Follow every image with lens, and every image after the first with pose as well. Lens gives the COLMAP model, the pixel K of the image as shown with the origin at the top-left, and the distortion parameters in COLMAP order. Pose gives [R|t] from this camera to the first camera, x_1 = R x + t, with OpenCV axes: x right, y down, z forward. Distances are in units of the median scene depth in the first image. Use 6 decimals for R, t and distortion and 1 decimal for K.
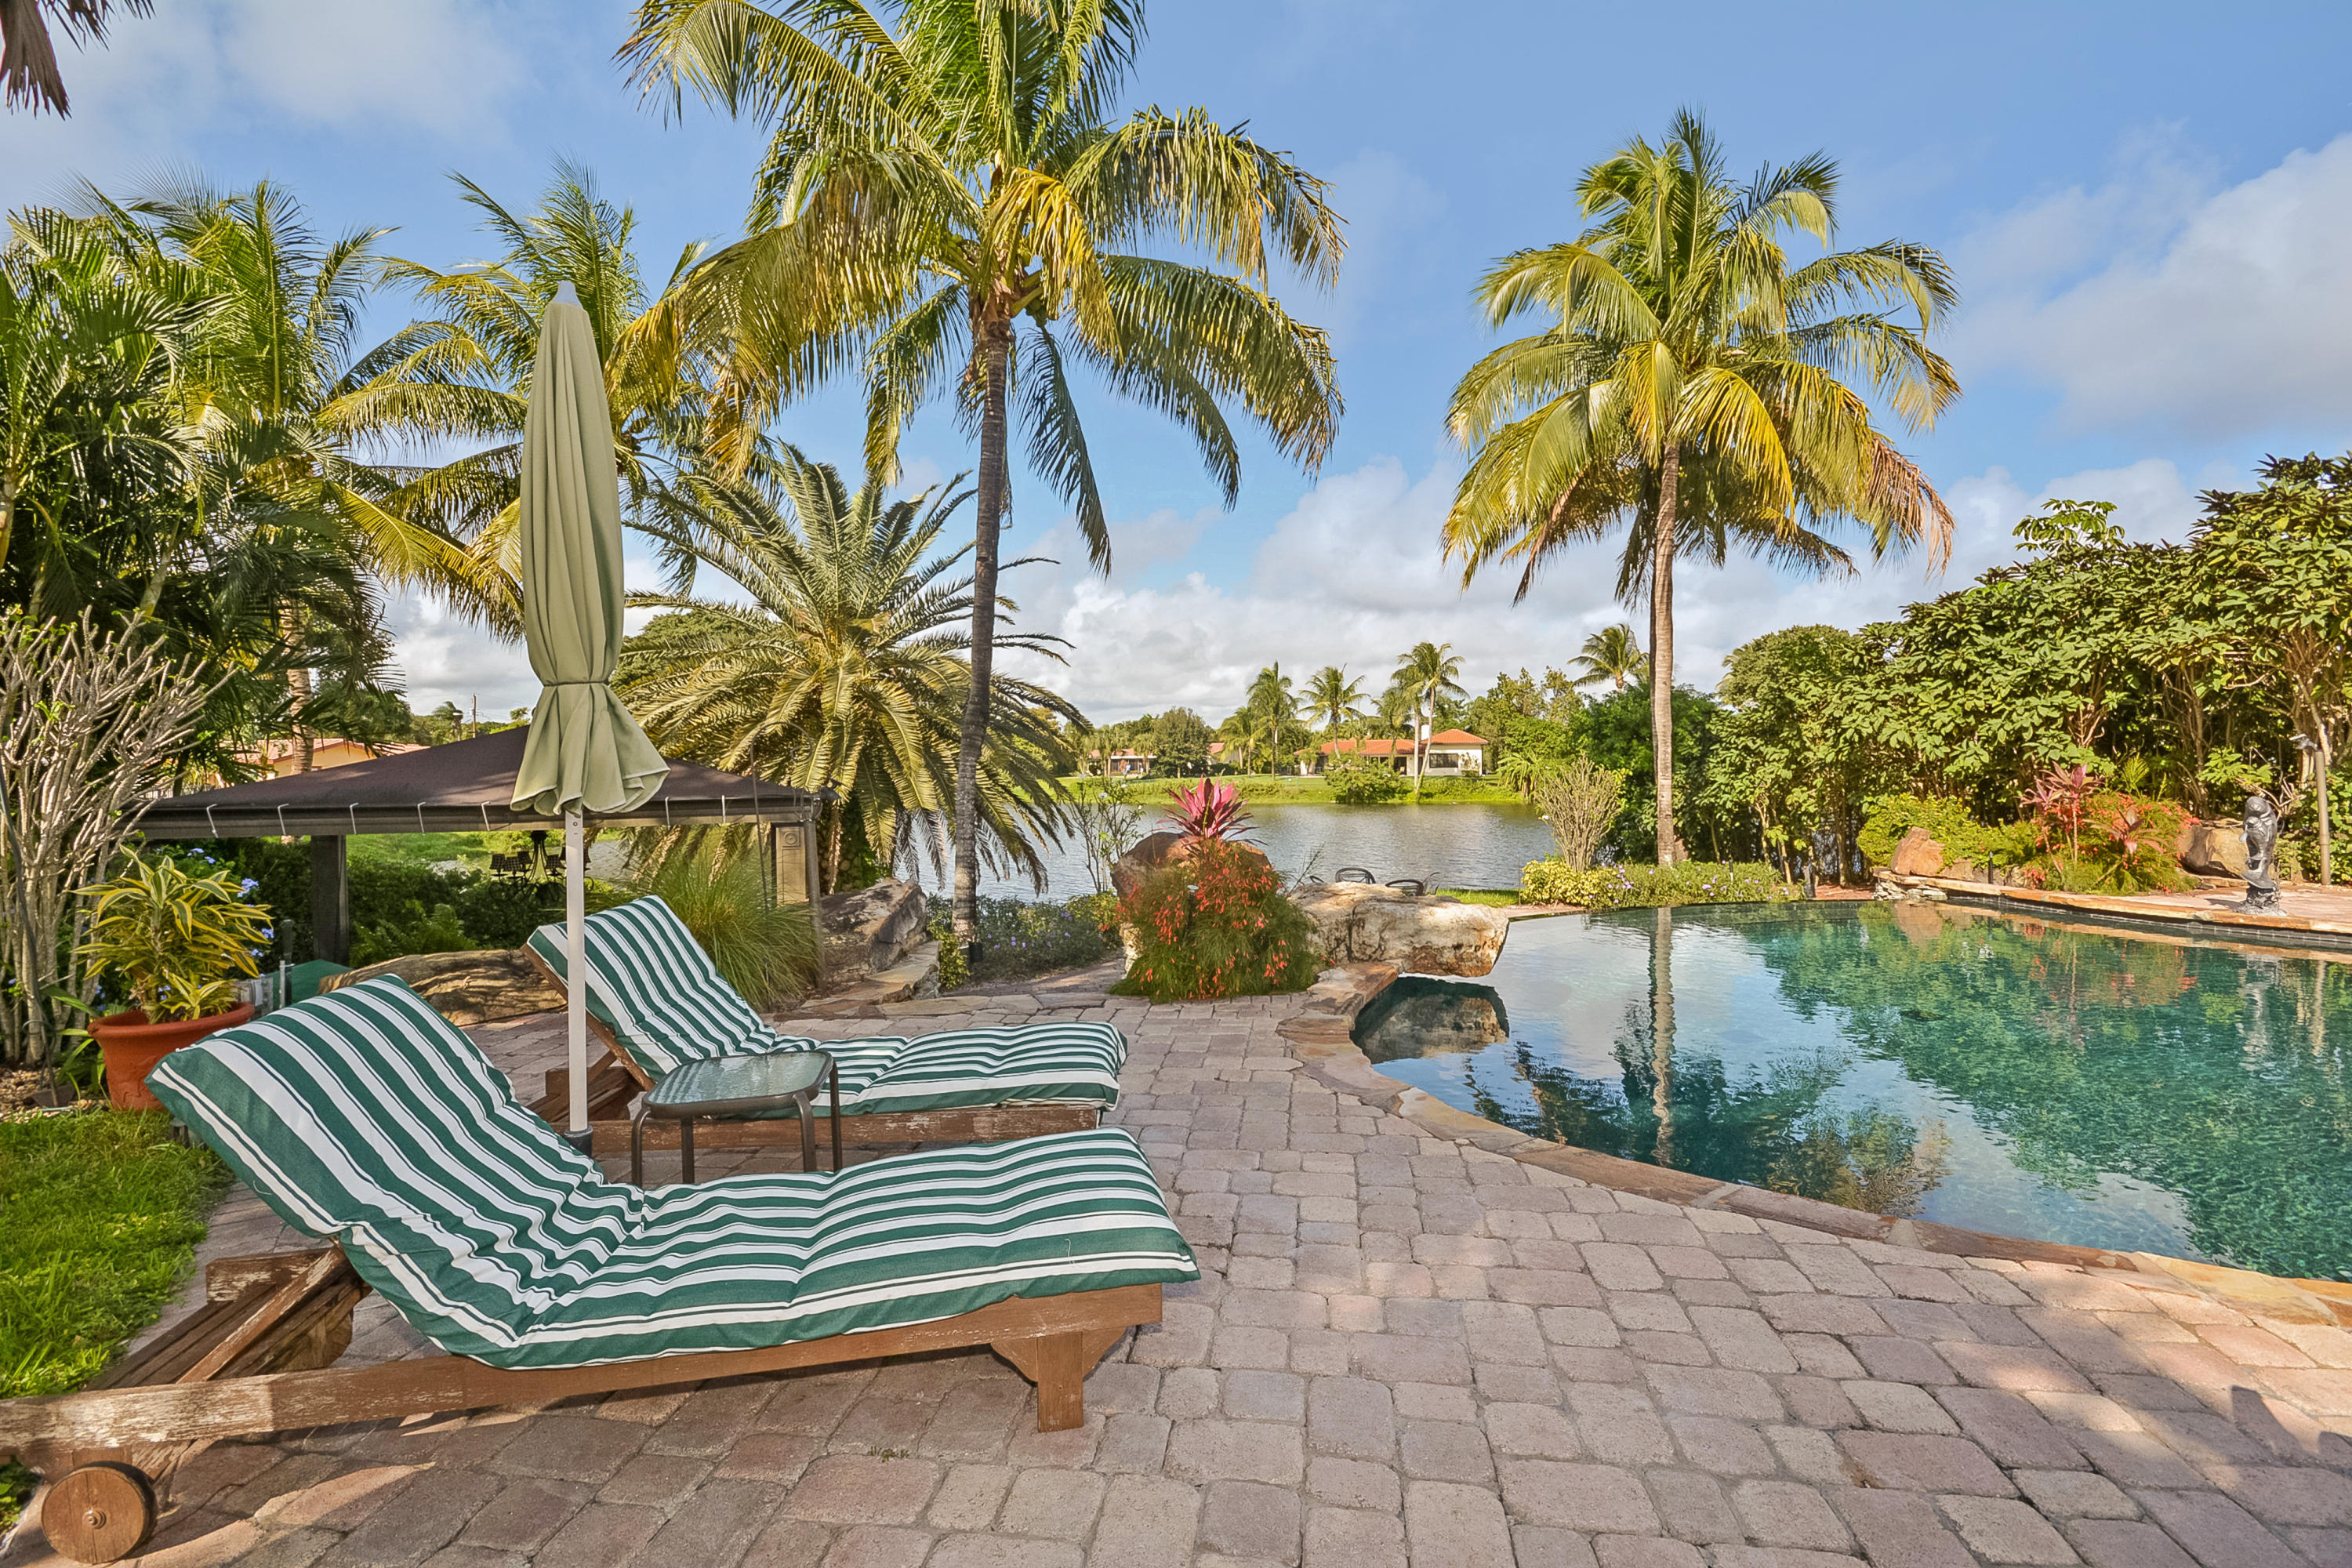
lens RADIAL K [[1072.6, 0, 1175.1], [0, 1072.6, 771.5], [0, 0, 1]] dist [0.028311, -0.019410]
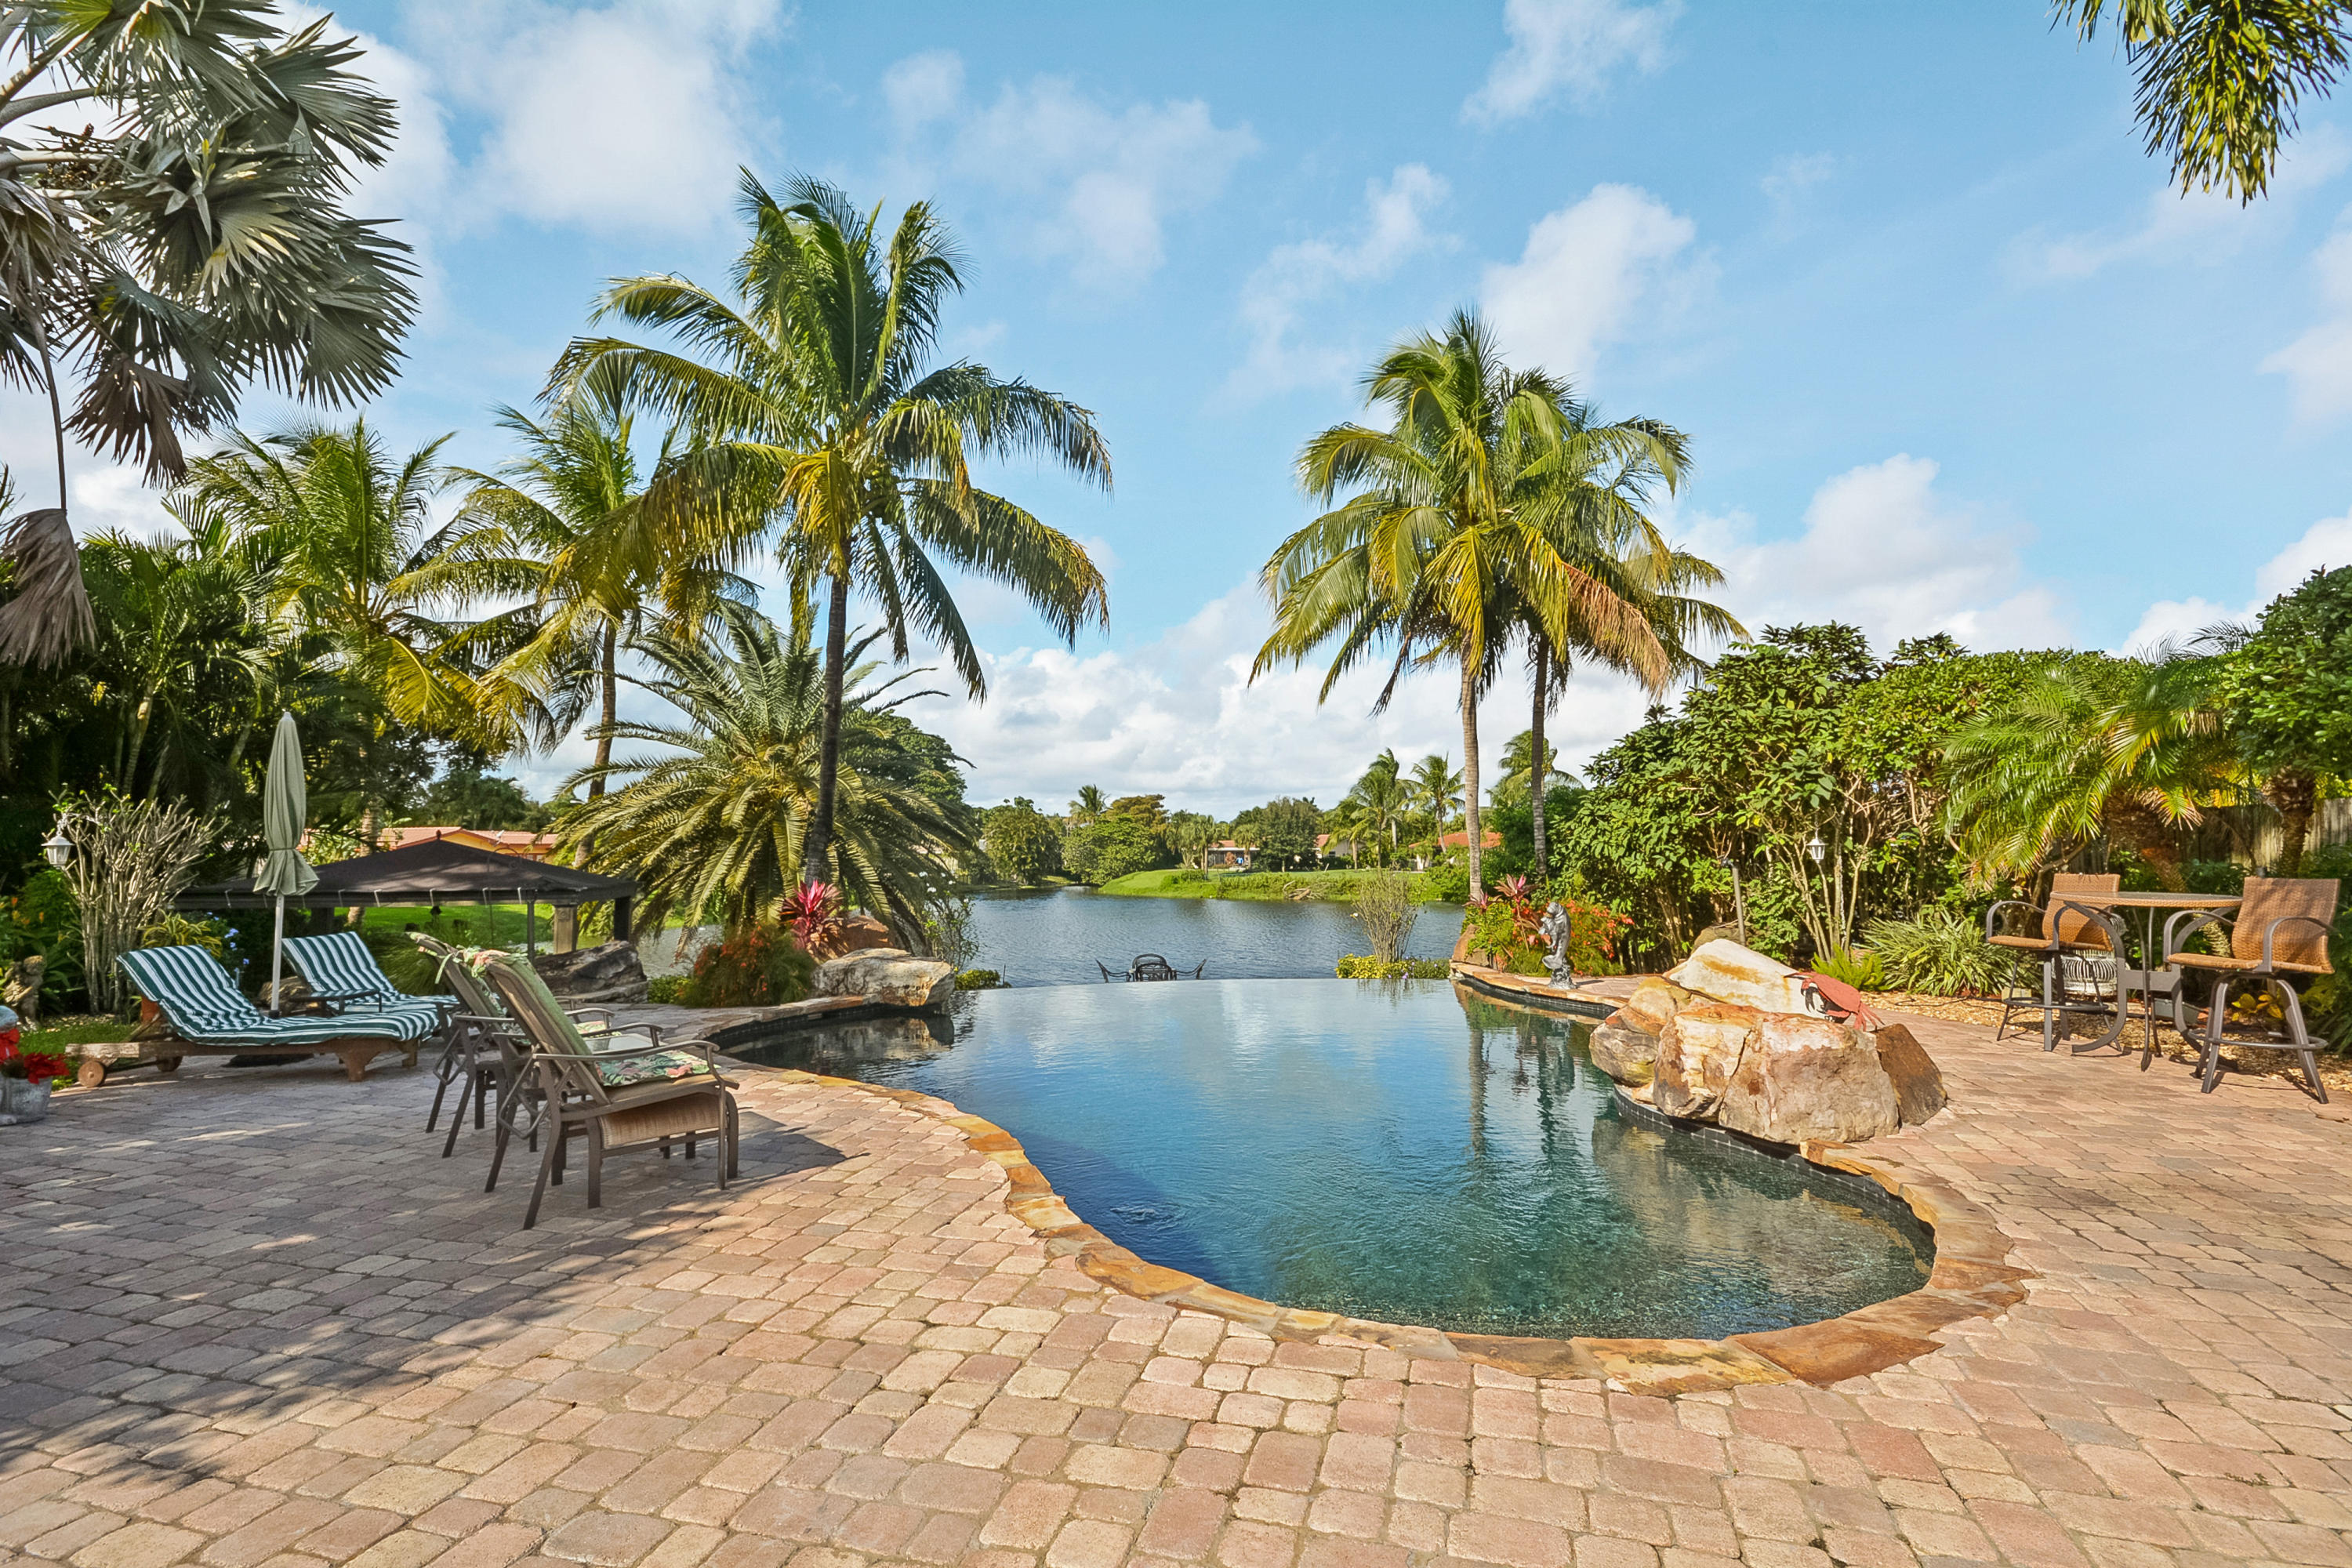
lens RADIAL K [[1179.3, 0, 1170.0], [0, 1179.3, 783.8], [0, 0, 1]] dist [0.014046, 0.000089]
pose [[0.991236, 0.002272, -0.132080, 0.053305], [-0.011113, 0.997742, -0.066238, -0.001801], [0.131631, 0.067125, 0.989023, -0.044065]]
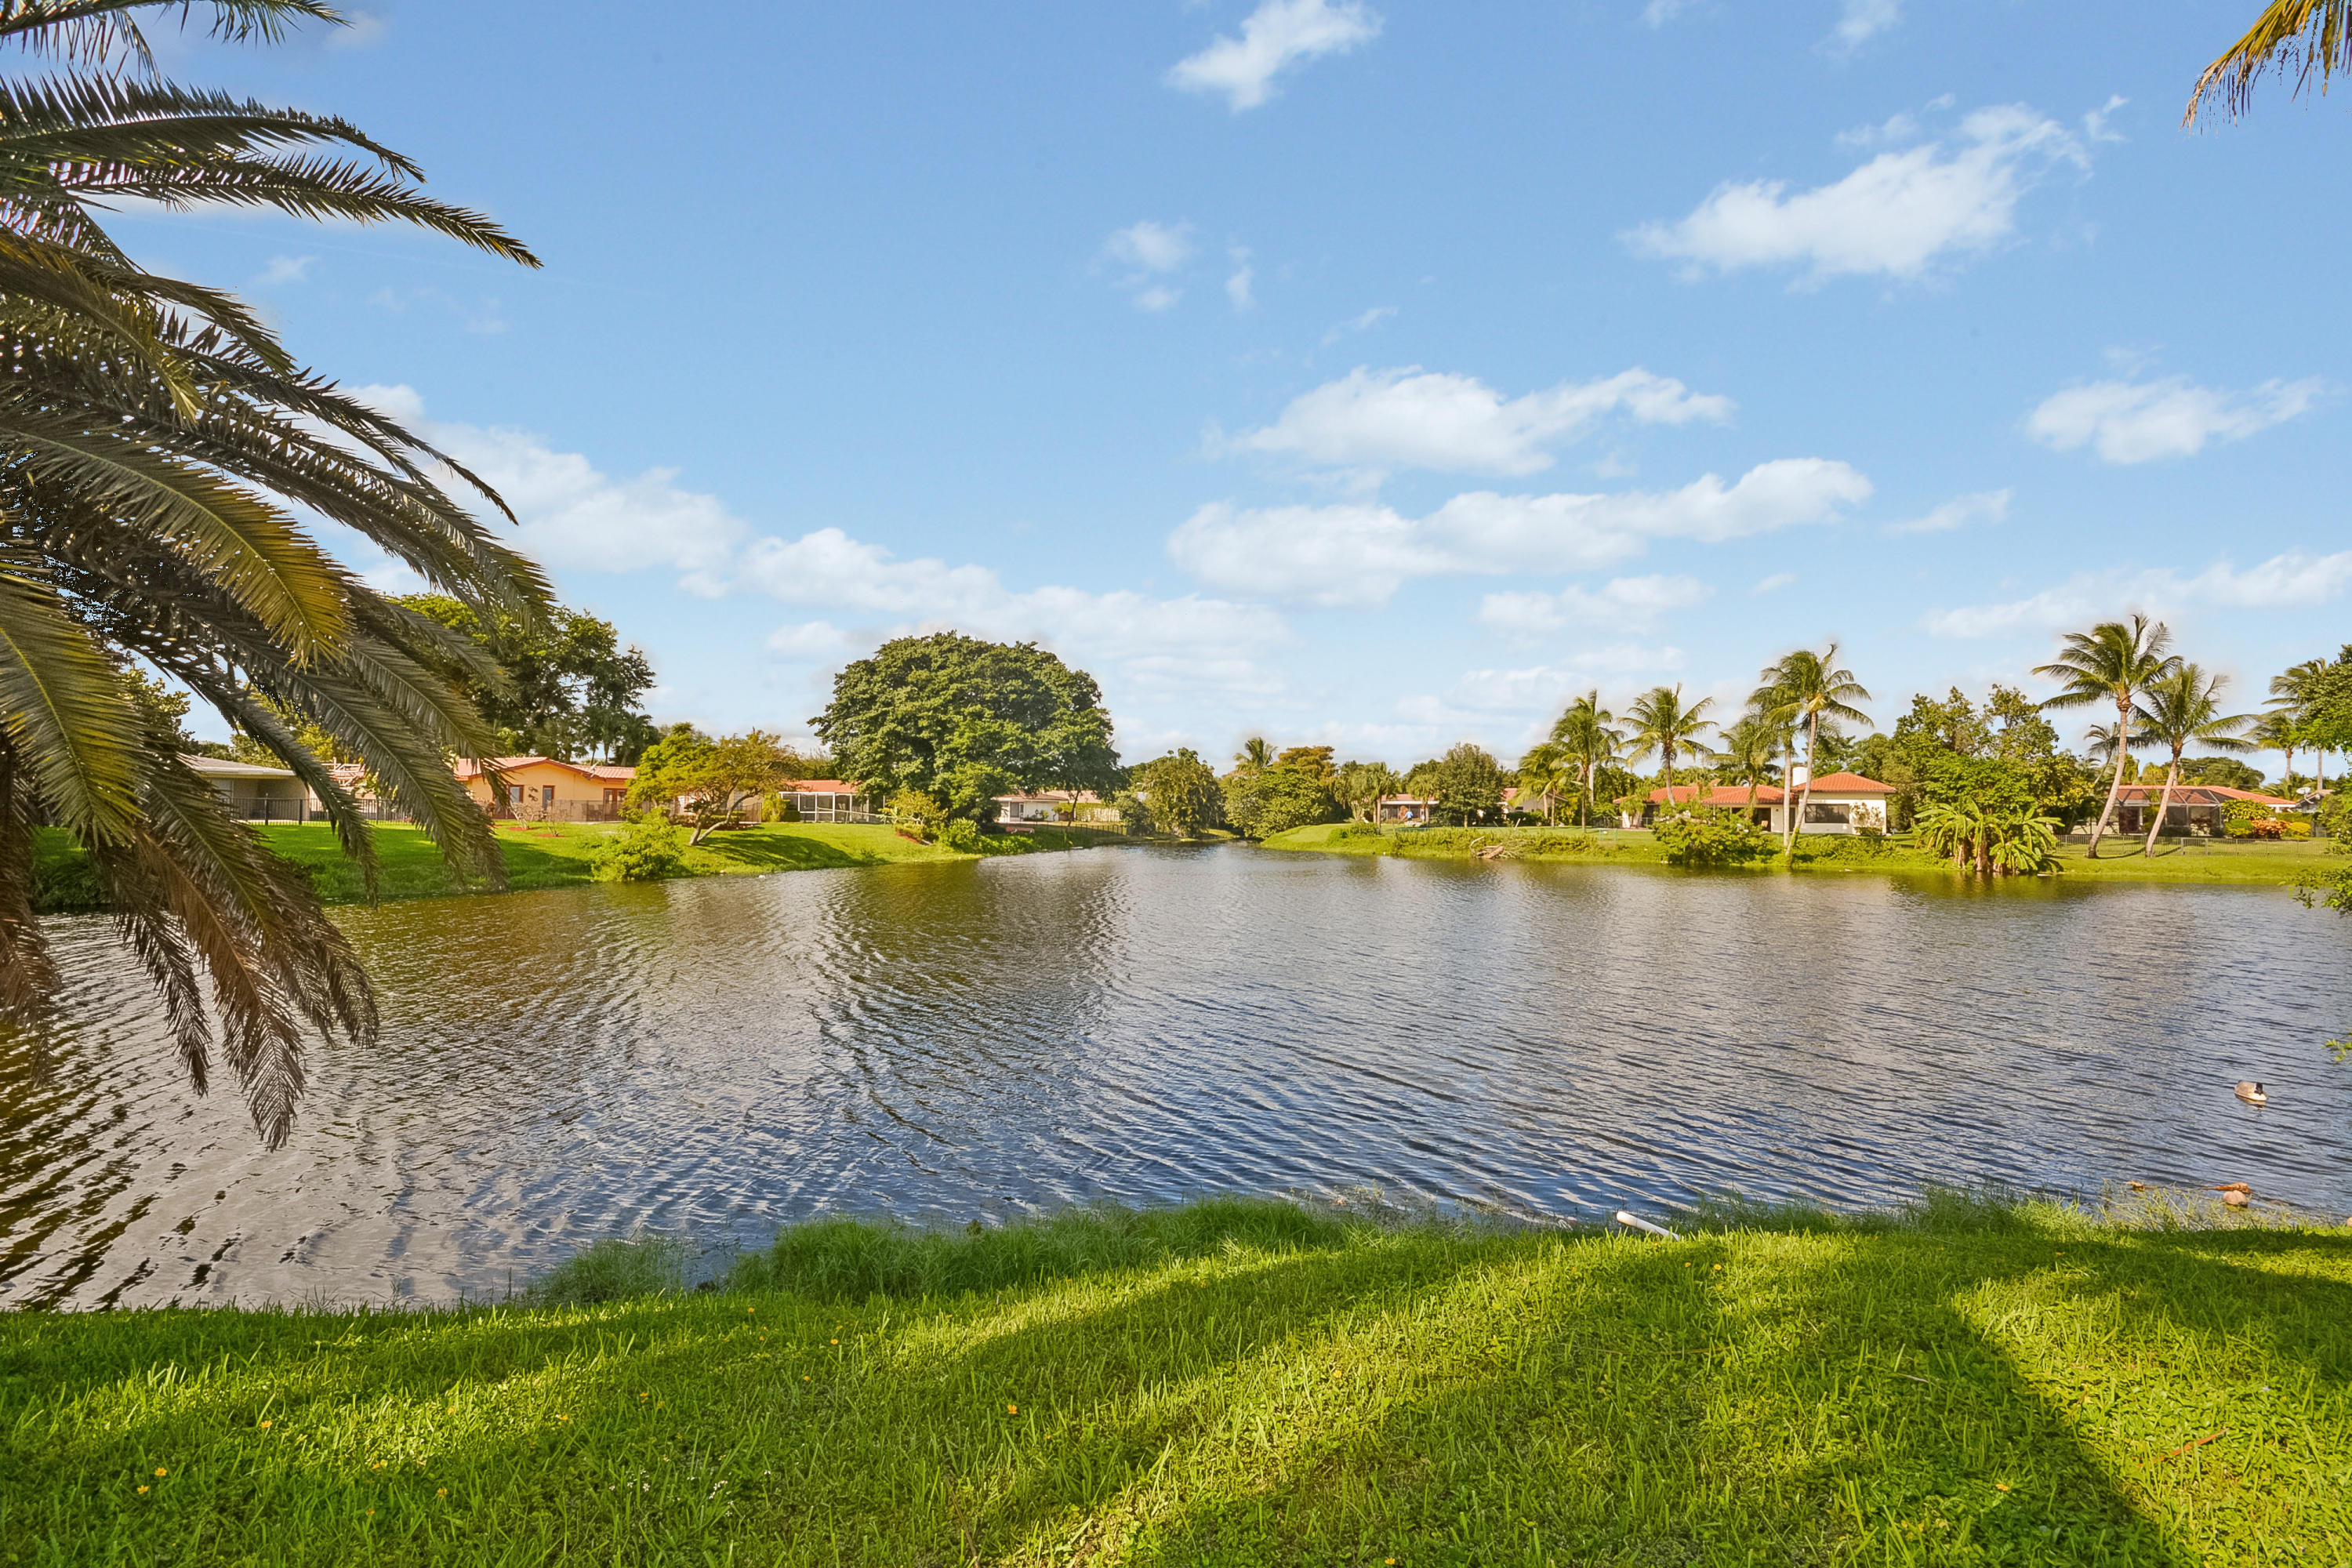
lens RADIAL K [[1072.6, 0, 1175.1], [0, 1072.6, 771.5], [0, 0, 1]] dist [0.028311, -0.019410]
pose [[0.959448, 0.014028, -0.281535, 0.027919], [-0.027421, 0.998669, -0.043689, 0.006447], [0.280547, 0.049637, 0.958556, 0.161713]]
